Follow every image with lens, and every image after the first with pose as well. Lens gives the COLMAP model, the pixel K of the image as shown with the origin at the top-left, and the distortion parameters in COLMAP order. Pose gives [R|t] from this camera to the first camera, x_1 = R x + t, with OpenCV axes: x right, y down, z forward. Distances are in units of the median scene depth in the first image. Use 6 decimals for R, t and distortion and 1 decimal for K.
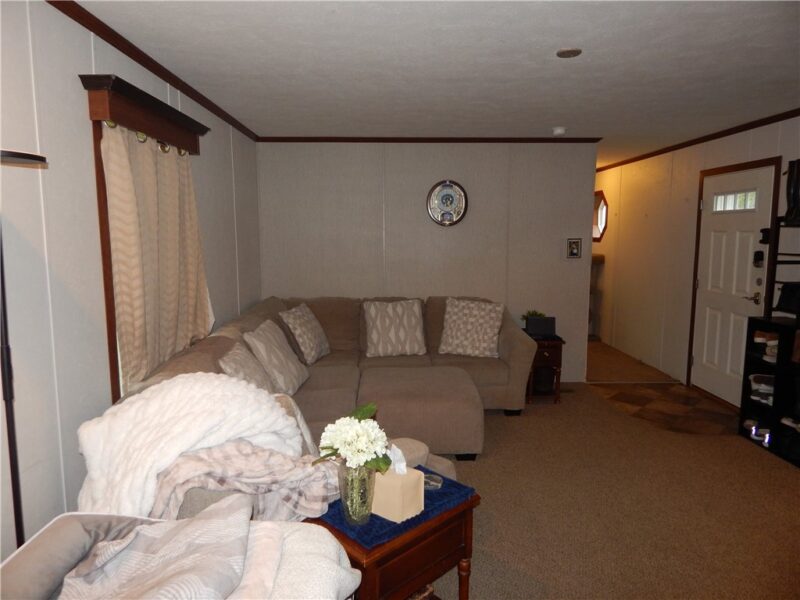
lens RADIAL K [[523.3, 0, 398.3], [0, 523.3, 299.2], [0, 0, 1]] dist [0.008008, 0.000177]
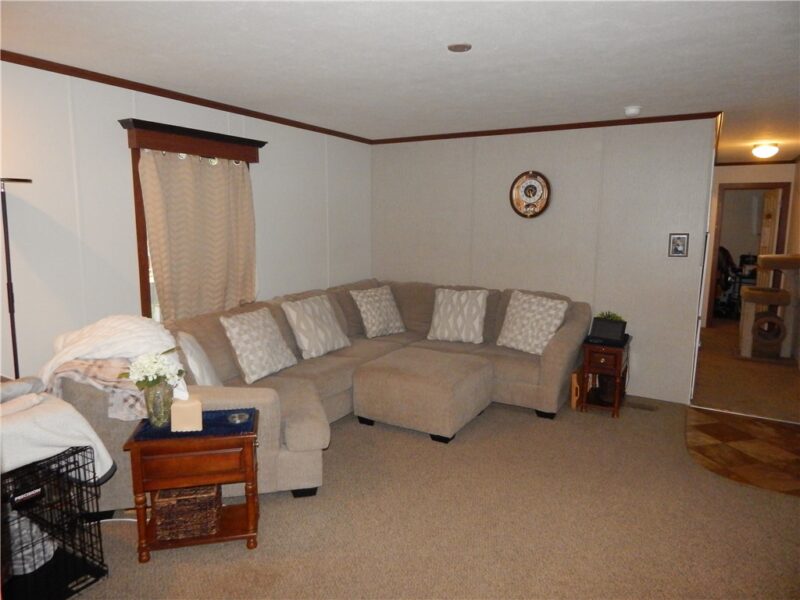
lens RADIAL K [[523.3, 0, 399.8], [0, 523.3, 300.3], [0, 0, 1]] dist [0.008008, 0.000177]
pose [[0.853750, 0.086727, -0.513410, 0.431848], [-0.076193, 0.996226, 0.041584, -0.009607], [0.515079, 0.003616, 0.857135, 0.041670]]
